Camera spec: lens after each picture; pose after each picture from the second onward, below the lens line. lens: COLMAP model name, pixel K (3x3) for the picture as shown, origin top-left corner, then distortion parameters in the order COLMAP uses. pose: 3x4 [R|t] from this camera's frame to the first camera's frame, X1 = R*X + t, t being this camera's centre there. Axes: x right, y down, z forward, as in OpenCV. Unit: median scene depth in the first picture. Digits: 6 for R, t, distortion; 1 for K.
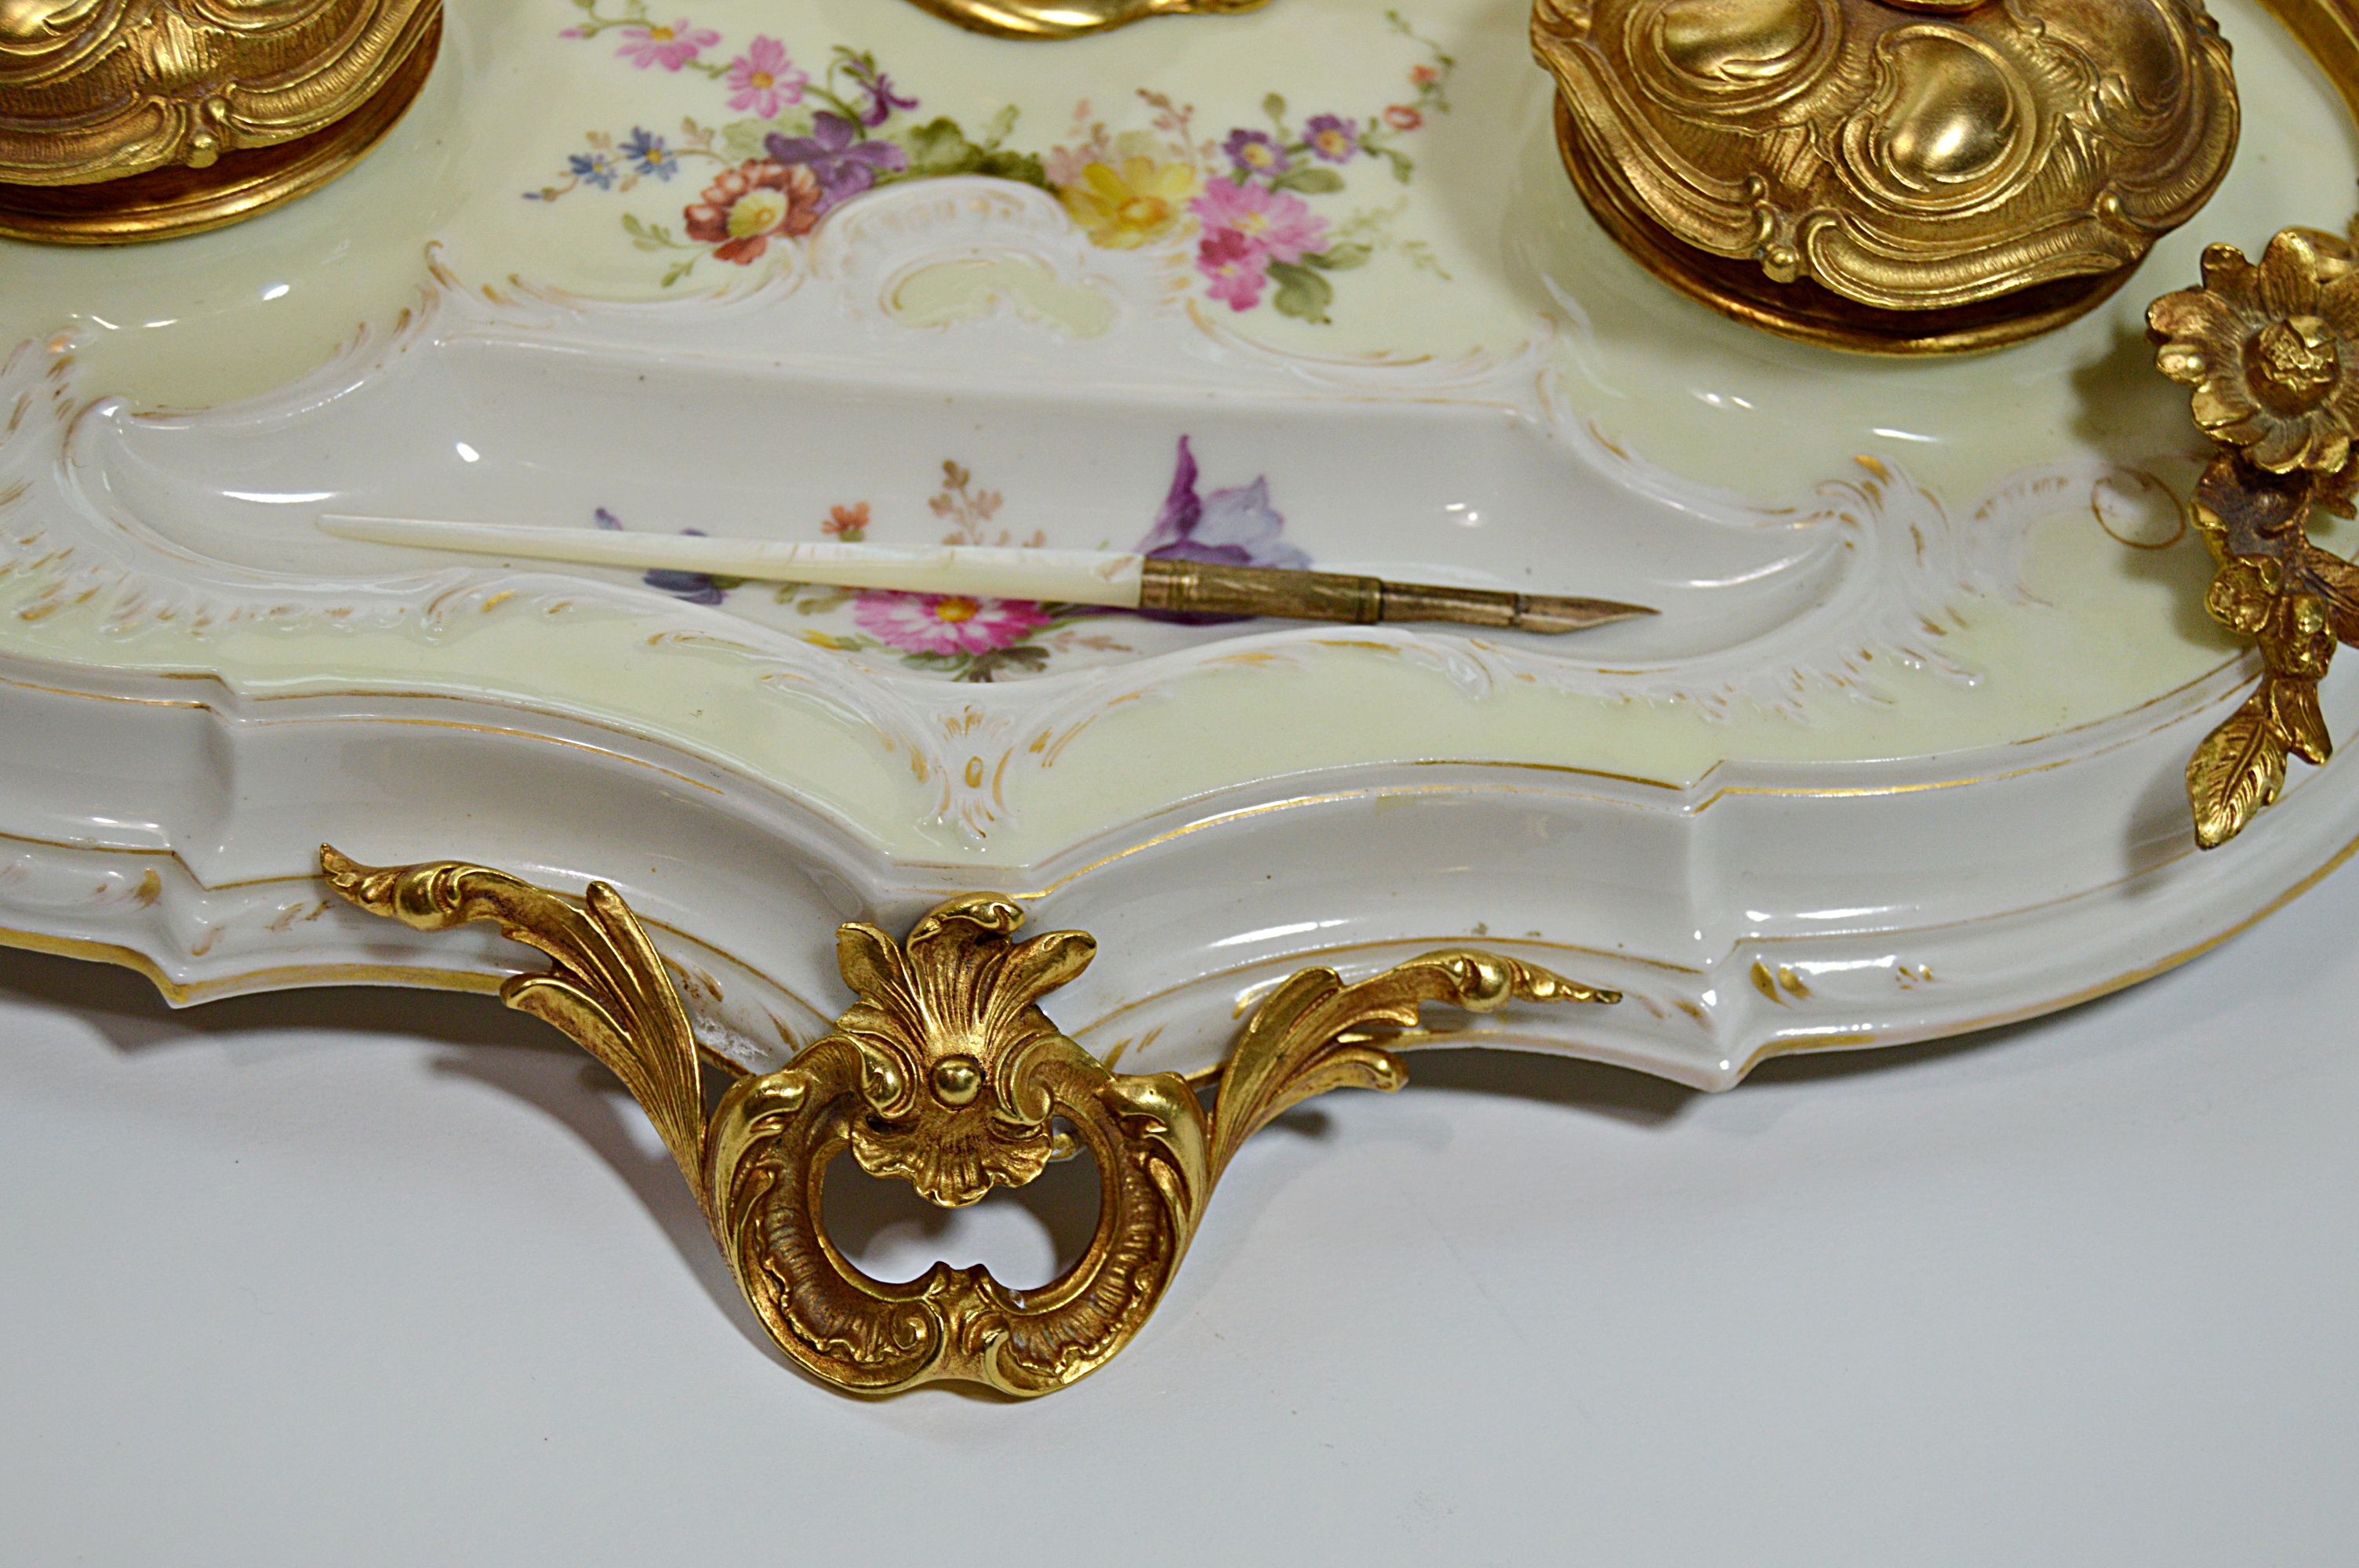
lens RADIAL K [[4475.8, 0, 1179.5], [0, 4475.8, 784.0], [0, 0, 1]] dist [0.025018, -0.311741]
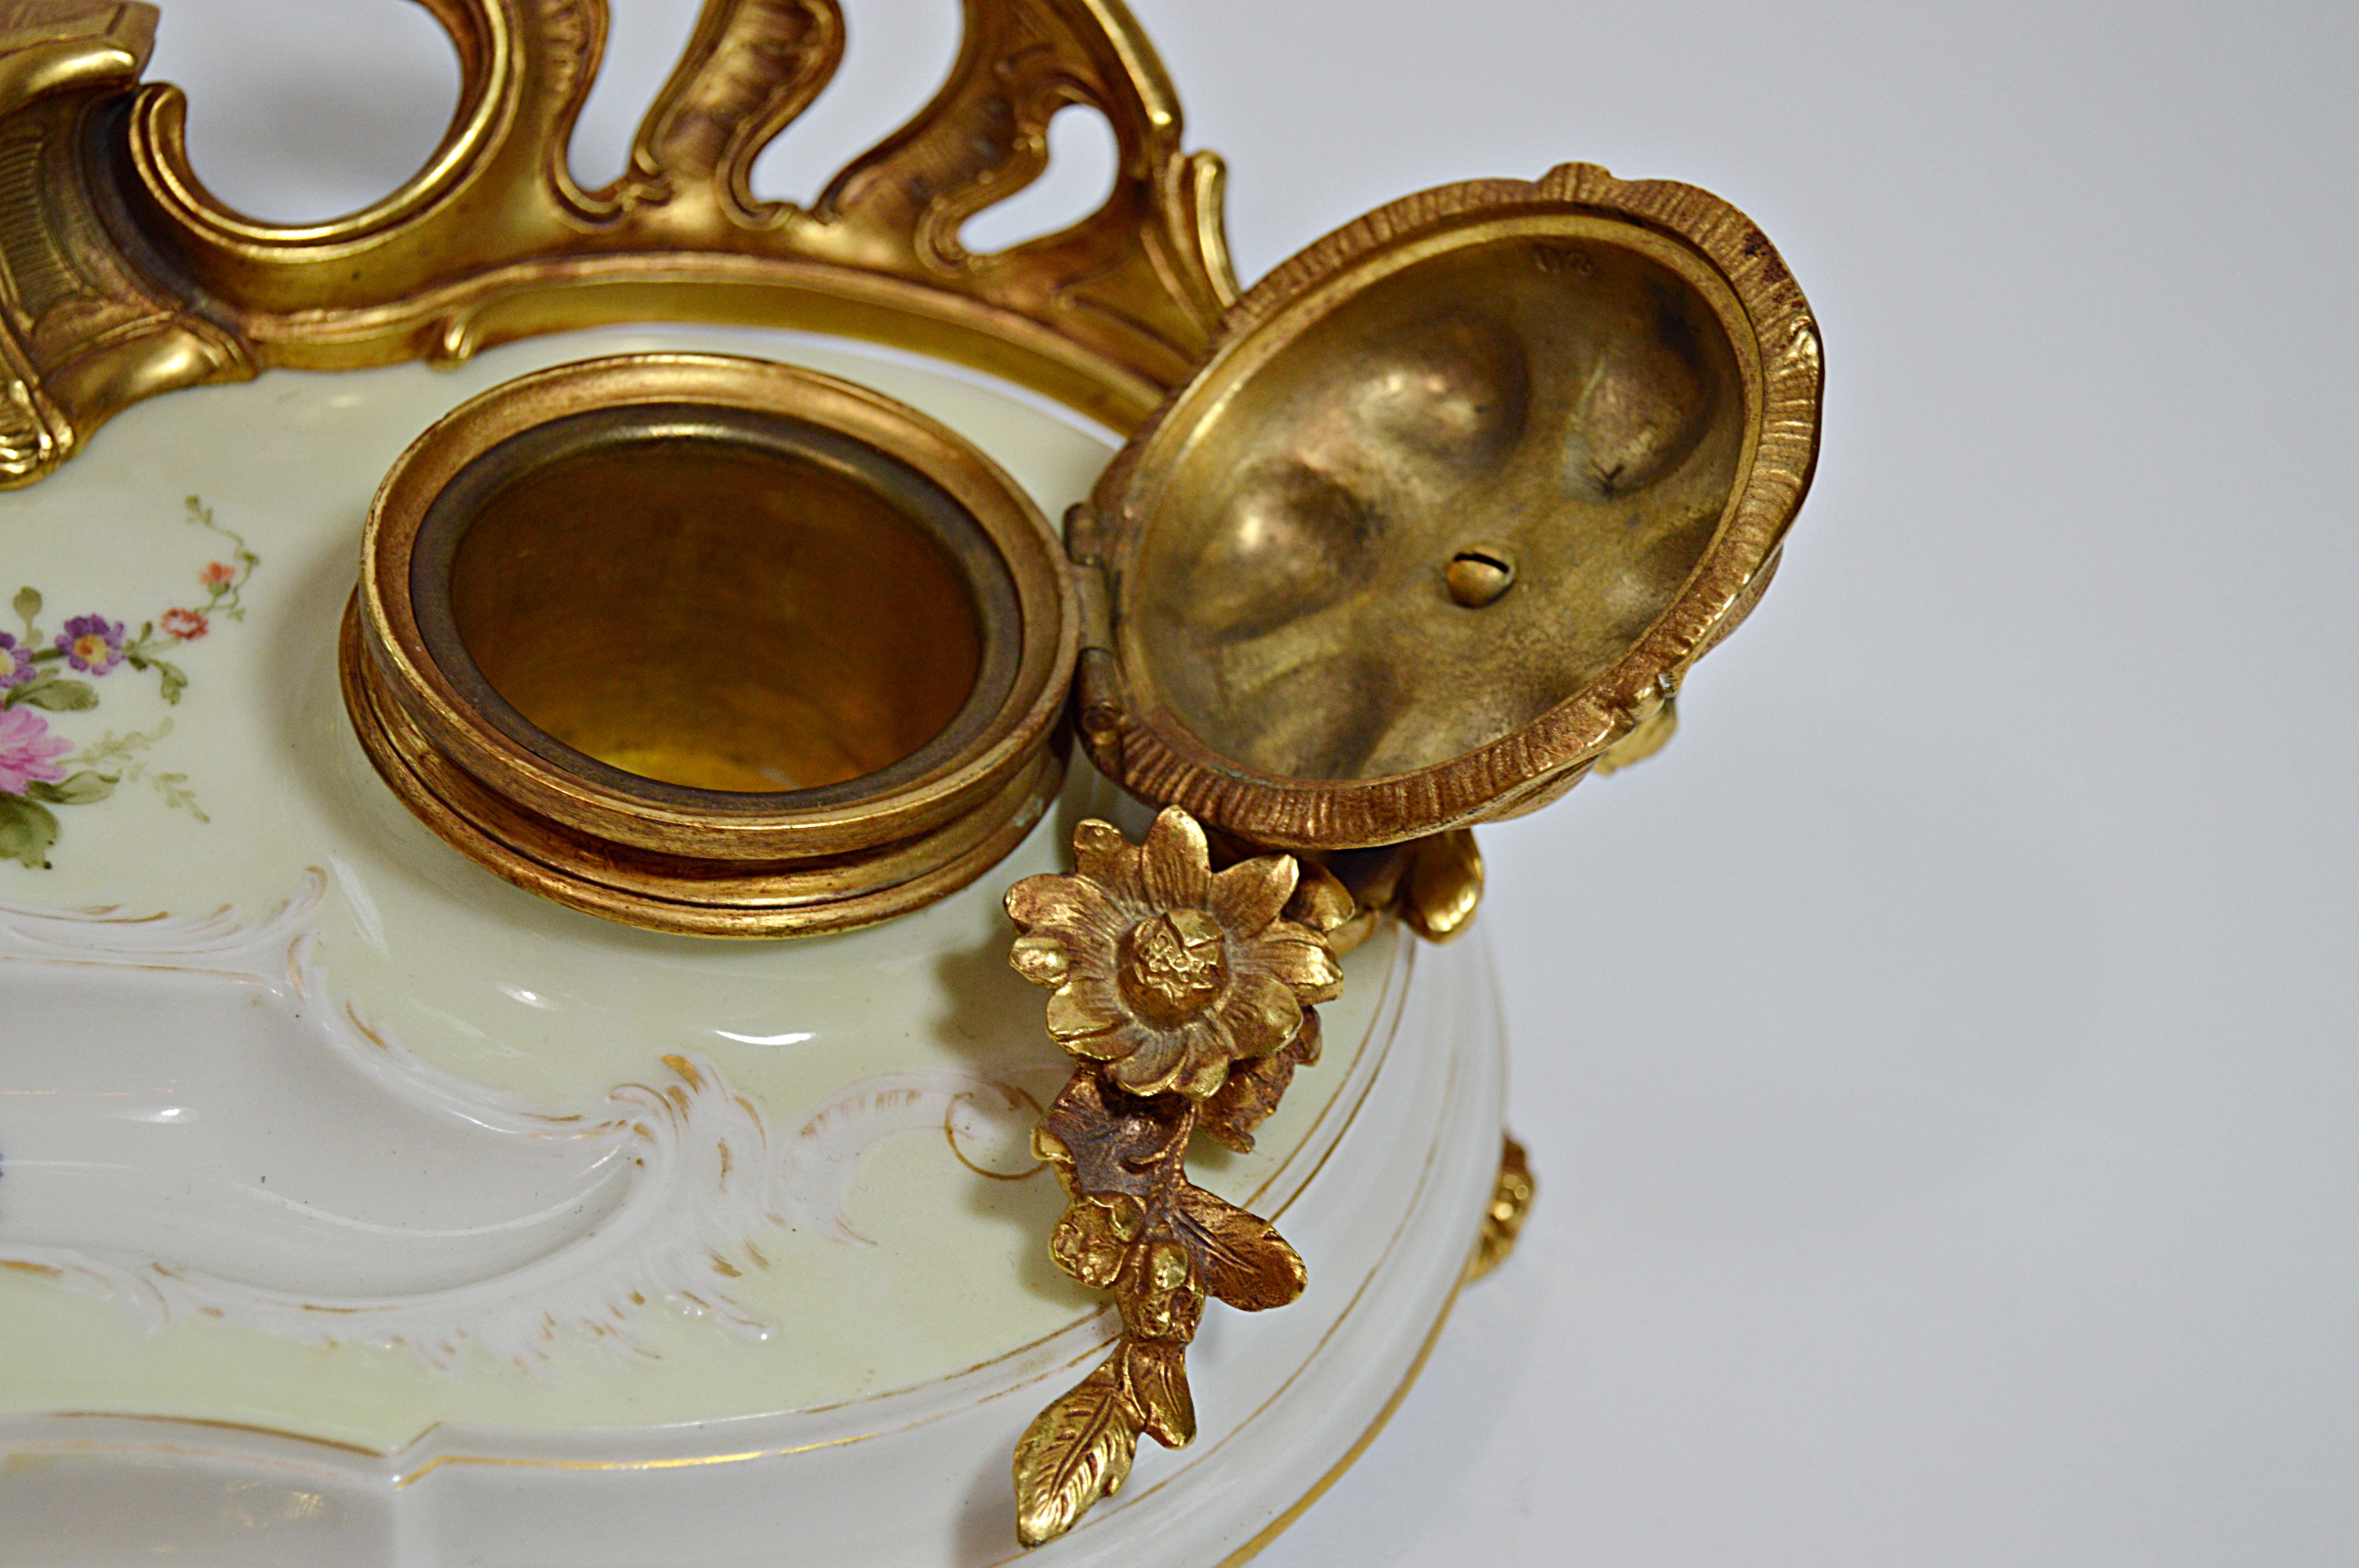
lens RADIAL K [[5282.4, 0, 1179.5], [0, 5282.4, 784.0], [0, 0, 1]] dist [0.038880, -0.542786]
pose [[0.993752, 0.042762, 0.103094, 0.144138], [-0.030958, 0.993056, -0.113495, -0.015013], [-0.107232, 0.109594, 0.988175, 0.016329]]
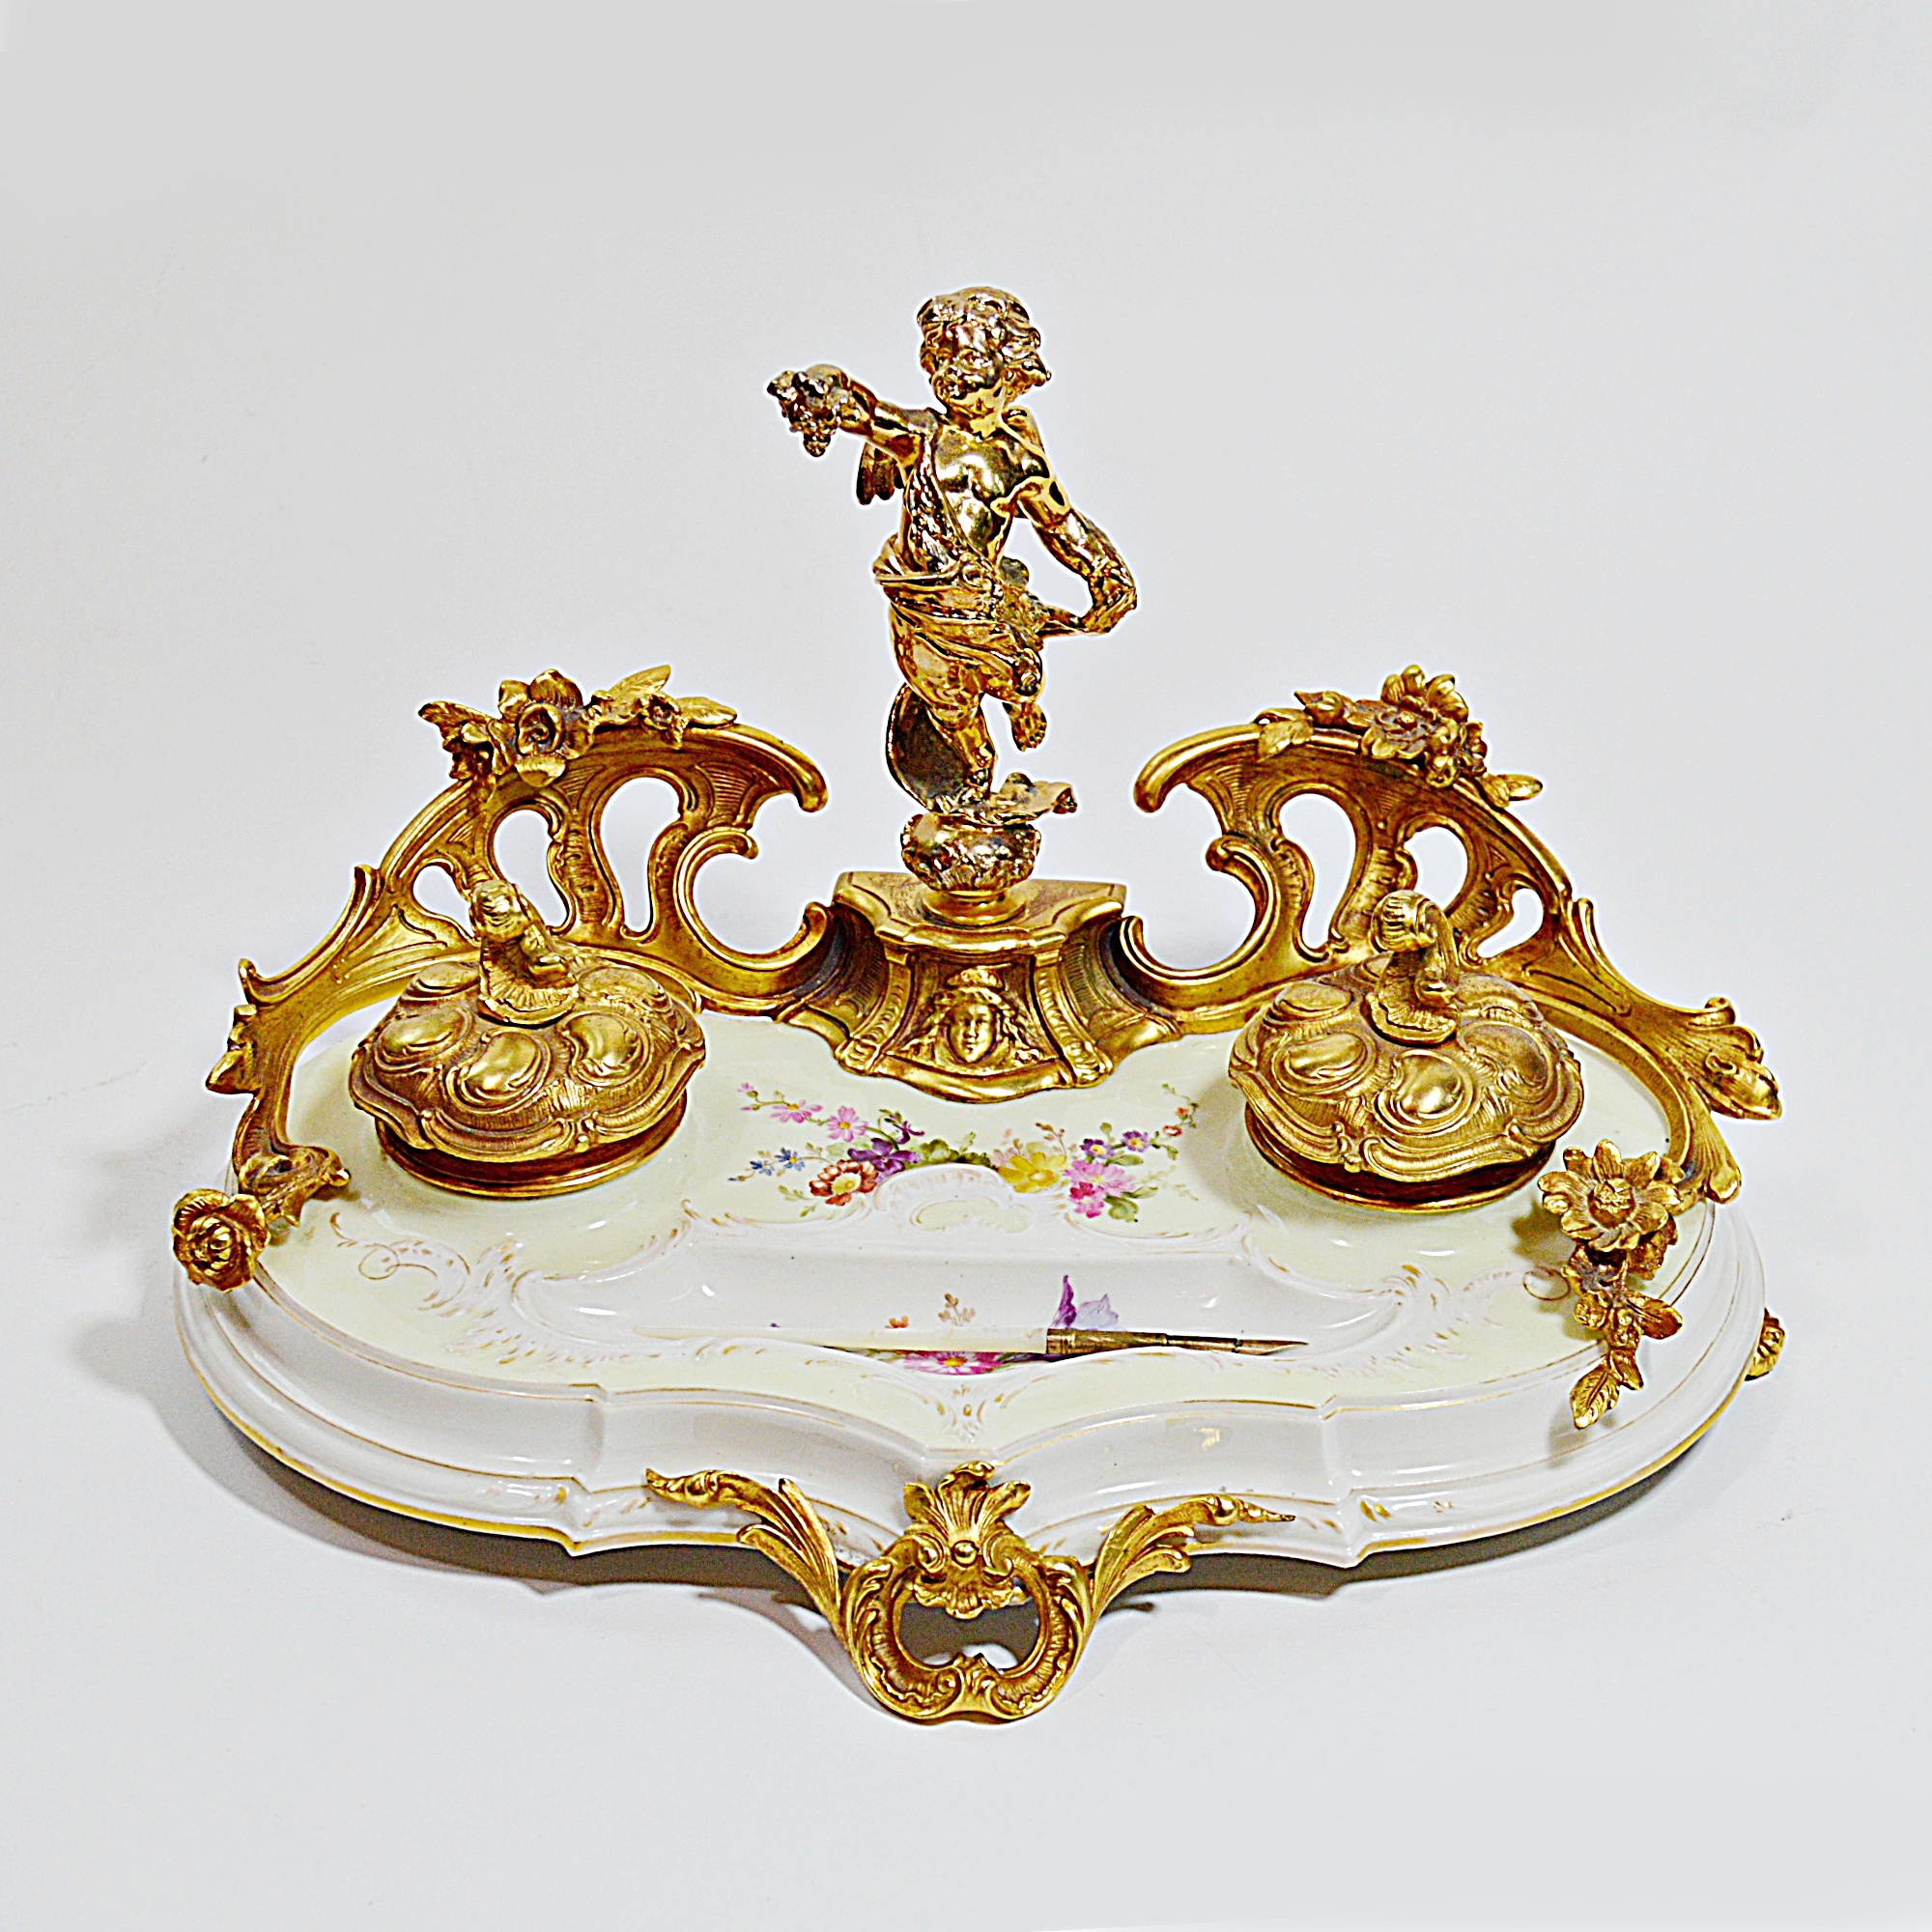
lens RADIAL K [[4229.7, 0, 1017.7], [0, 4229.7, 962.9], [0, 0, 1]] dist [0.017861, -0.029180]
pose [[0.998714, -0.048585, -0.014460, 0.013942], [0.041930, 0.952088, -0.302937, 0.364832], [0.028485, 0.301941, 0.952901, -0.845690]]
